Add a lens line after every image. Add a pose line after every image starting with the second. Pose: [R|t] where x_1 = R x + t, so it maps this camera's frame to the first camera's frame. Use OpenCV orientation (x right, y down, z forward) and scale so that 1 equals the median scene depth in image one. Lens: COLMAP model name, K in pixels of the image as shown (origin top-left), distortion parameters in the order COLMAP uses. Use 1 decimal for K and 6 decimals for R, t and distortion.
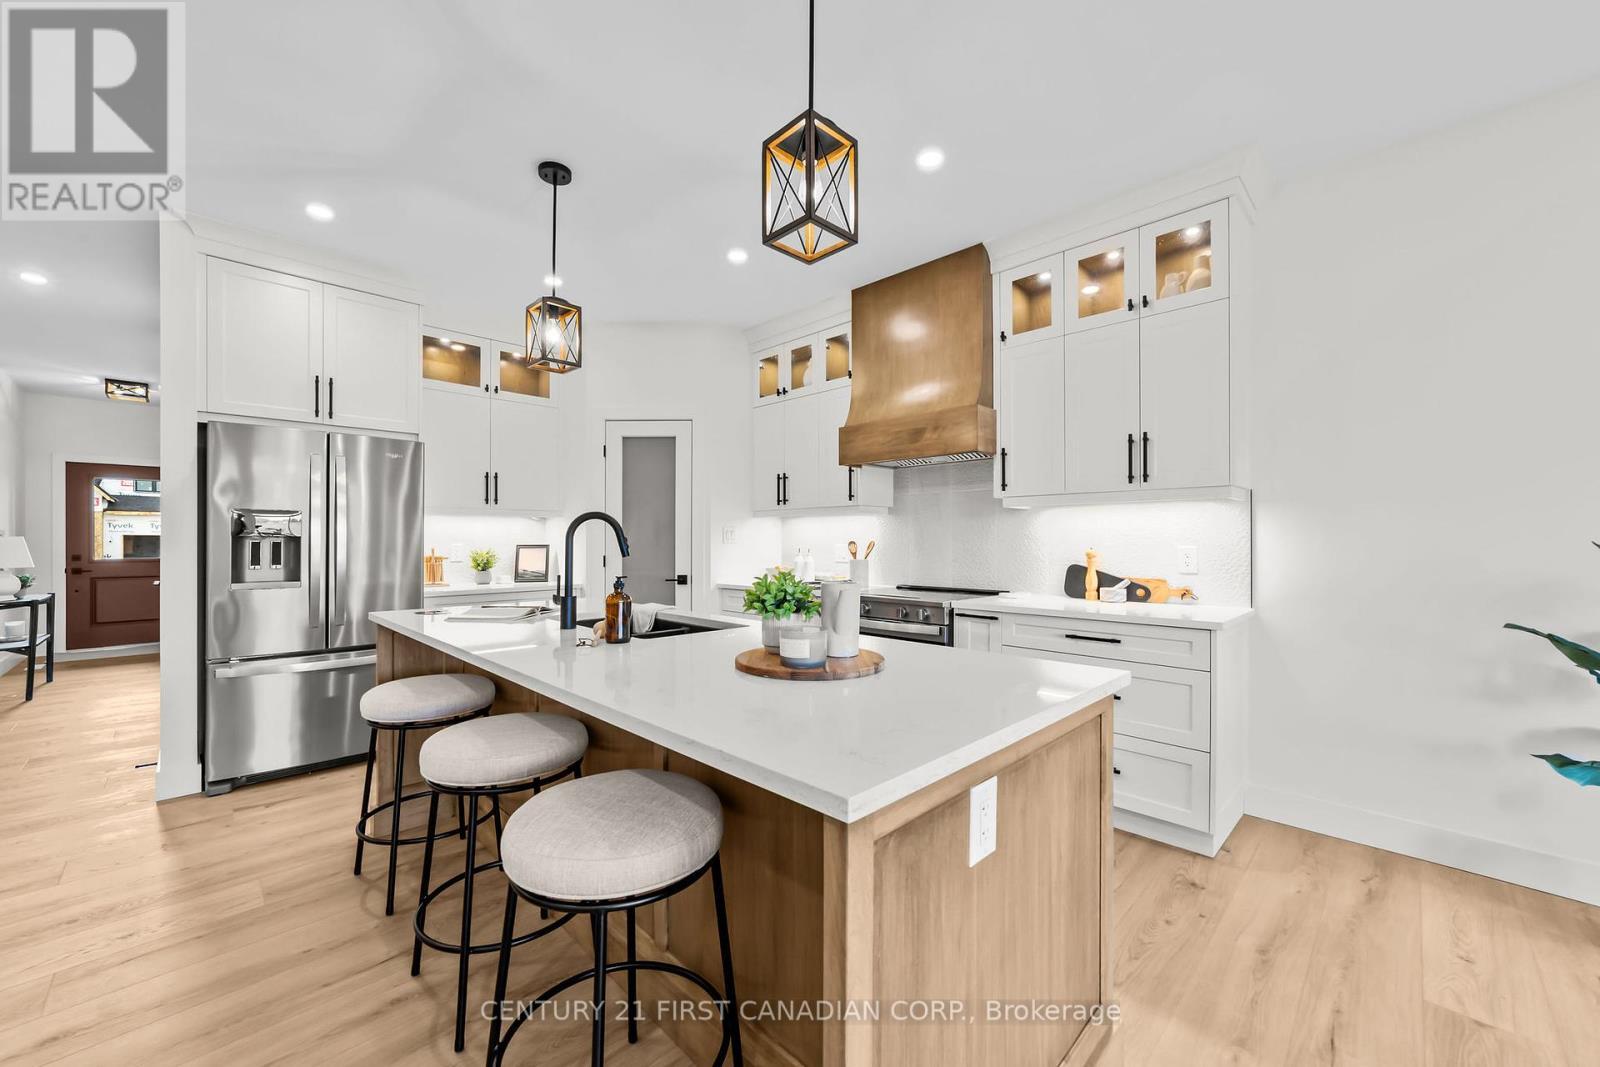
lens RADIAL K [[621.4, 0, 798.7], [0, 621.4, 537.9], [0, 0, 1]] dist [-0.018281, 0.007380]
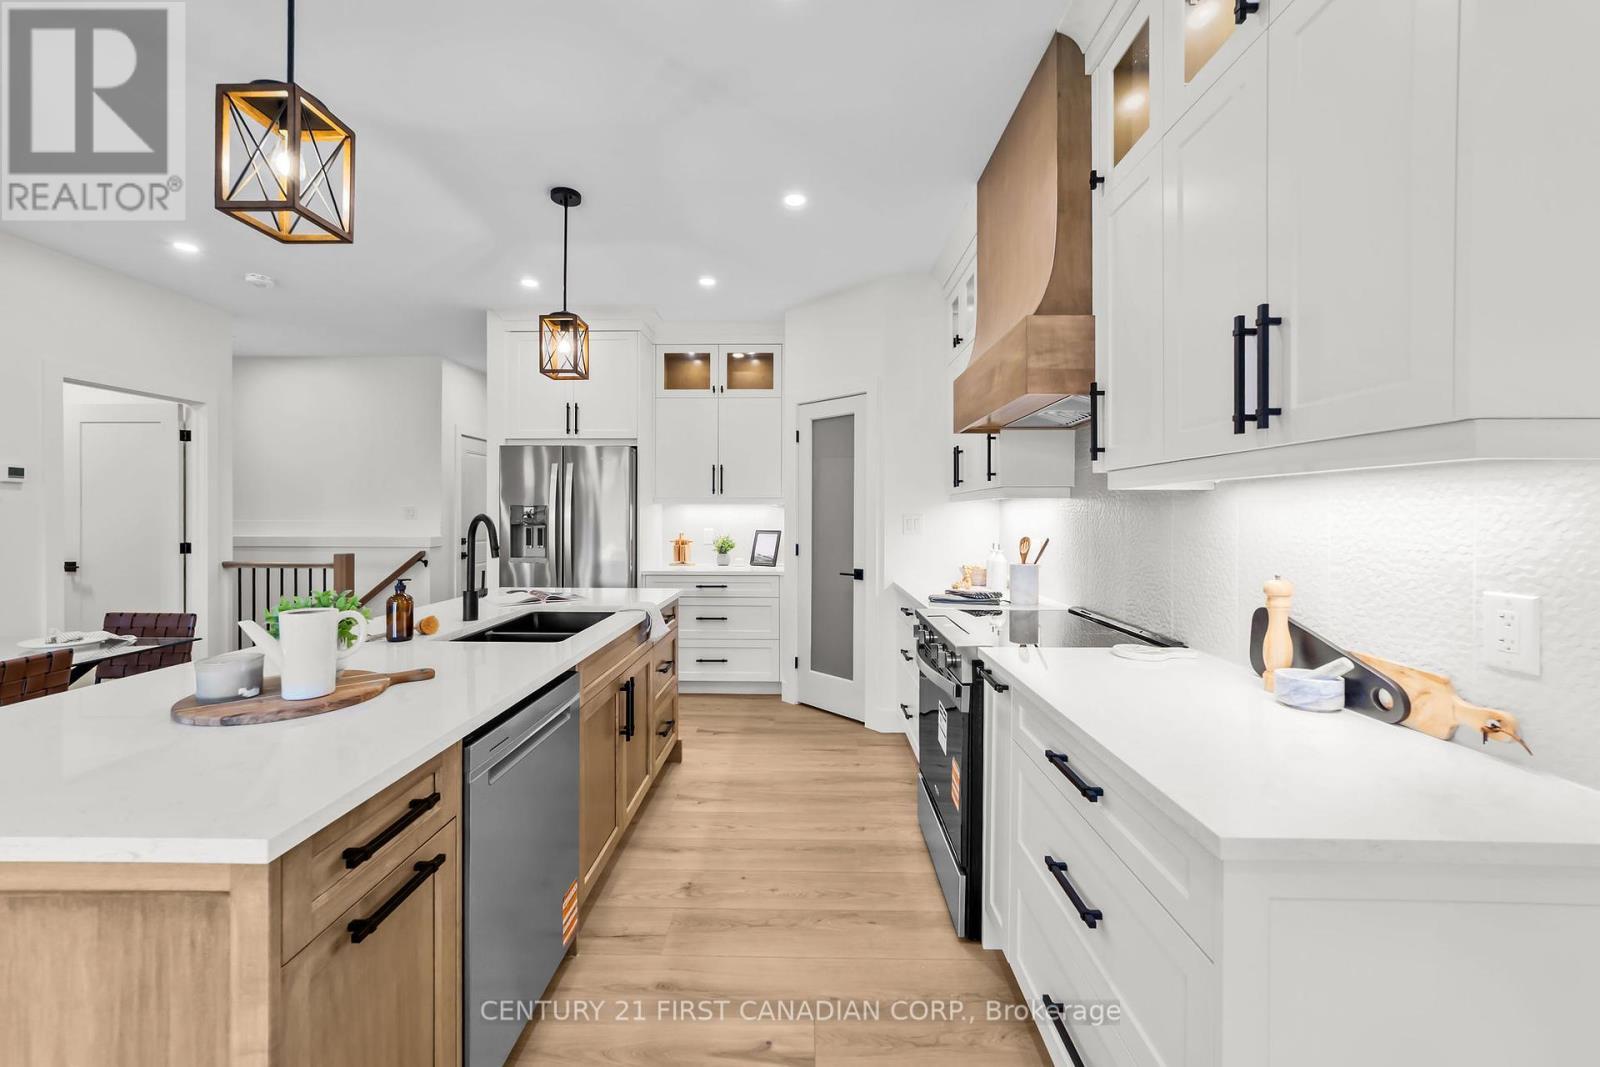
lens RADIAL K [[633.7, 0, 794.3], [0, 633.7, 514.9], [0, 0, 1]] dist [-0.008249, 0.000174]
pose [[0.693608, 0.003787, -0.720343, 0.535933], [0.000649, 0.999982, 0.005882, -0.030417], [0.720352, -0.004547, 0.693593, 0.406969]]
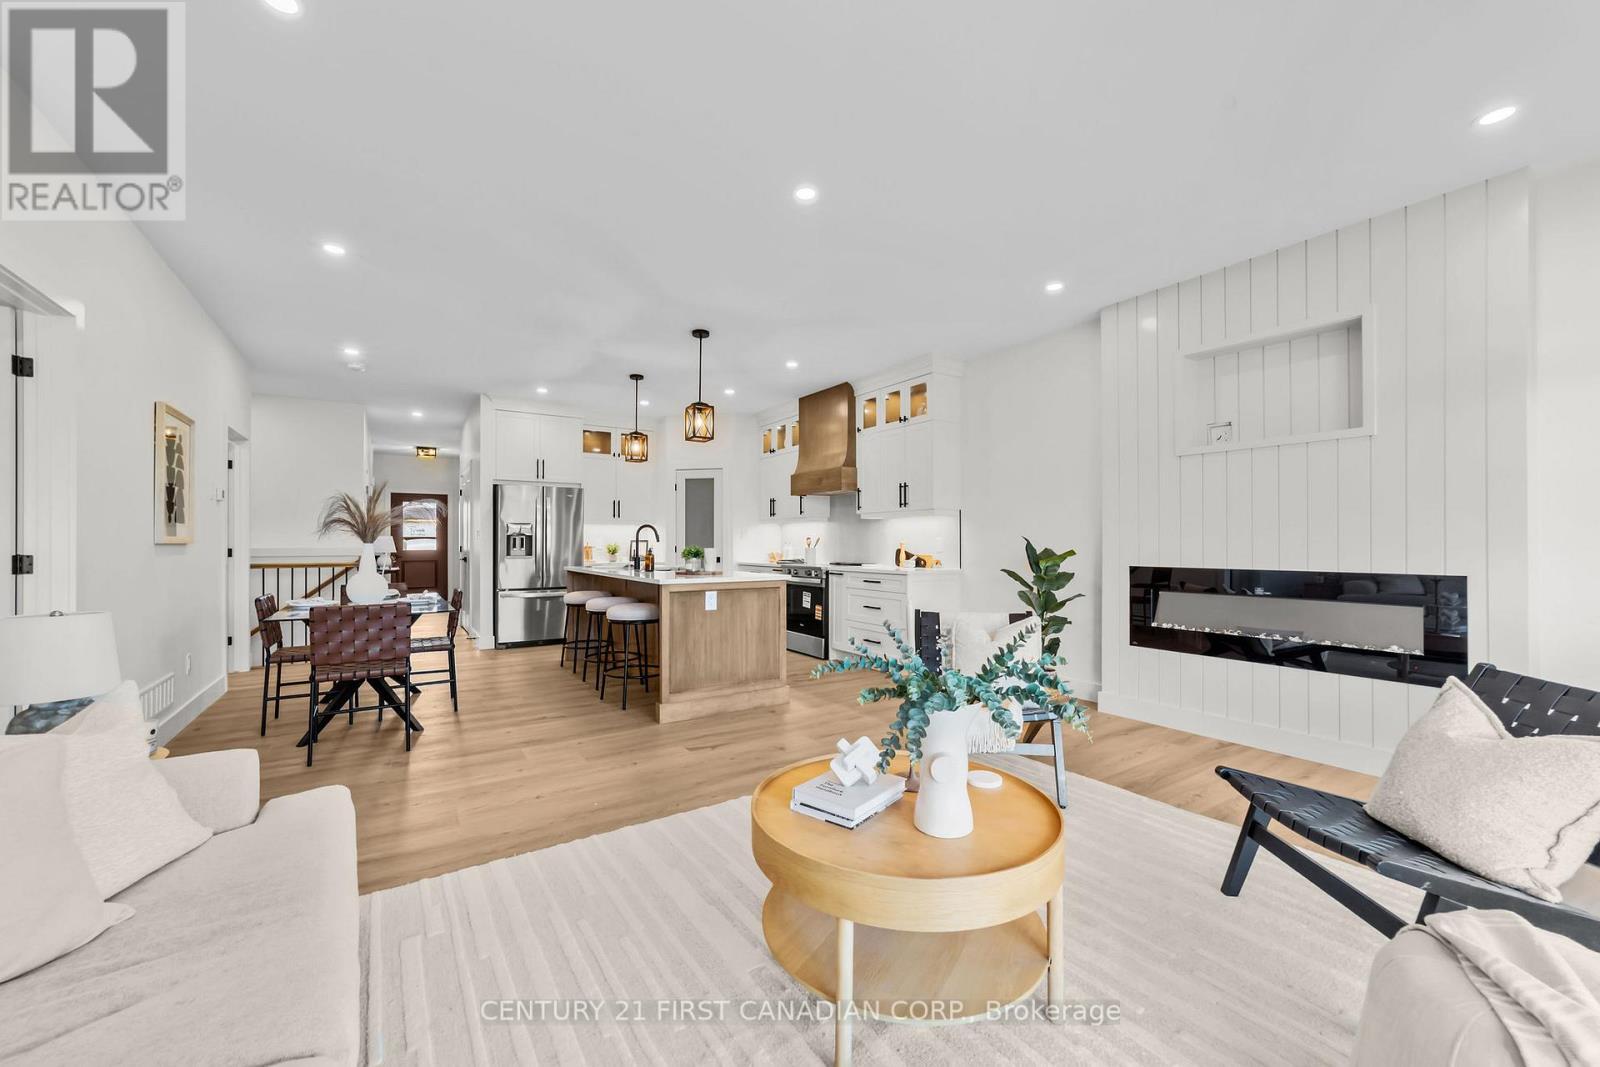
lens RADIAL K [[621.4, 0, 798.7], [0, 621.4, 537.9], [0, 0, 1]] dist [-0.018281, 0.007380]
pose [[0.979985, -0.002024, -0.199063, 0.518306], [0.001685, 0.999997, -0.001874, 0.012904], [0.199067, 0.001502, 0.979985, -0.904254]]
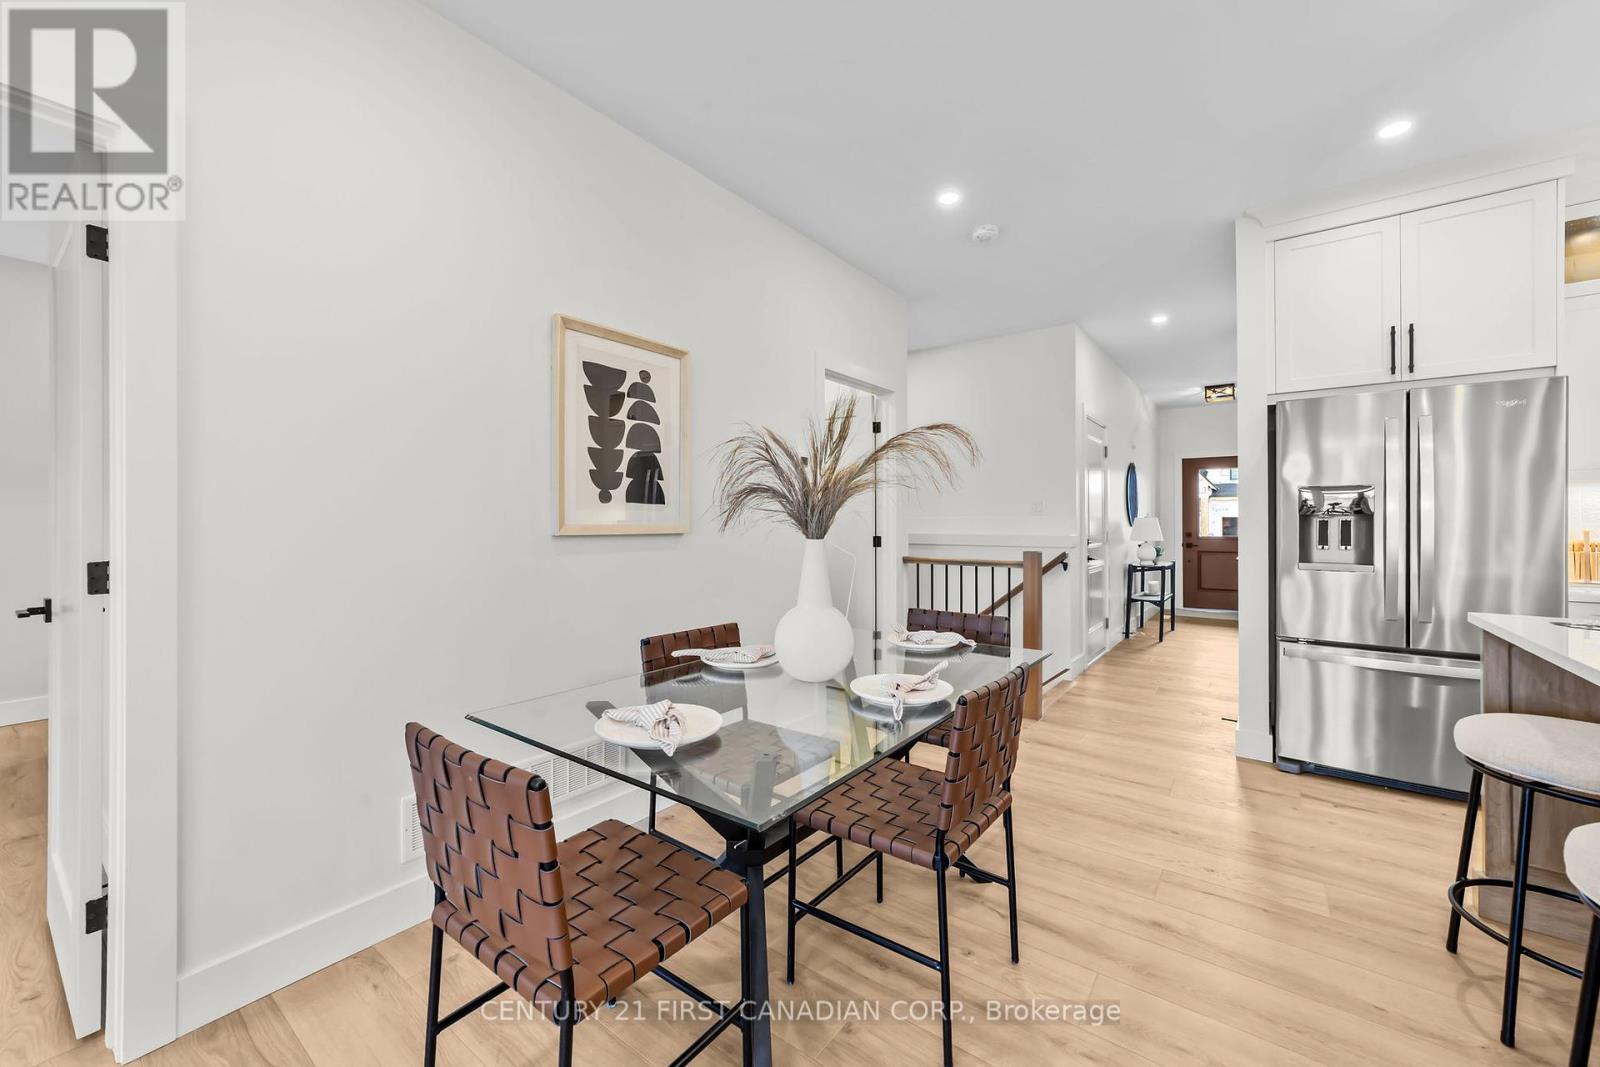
lens RADIAL K [[628.0, 0, 792.7], [0, 628.0, 519.0], [0, 0, 1]] dist [-0.017651, 0.007684]
pose [[0.132275, -0.003930, -0.991205, -0.038192], [0.003614, 0.999987, -0.003483, 0.003864], [0.991206, -0.003121, 0.132288, 0.059393]]
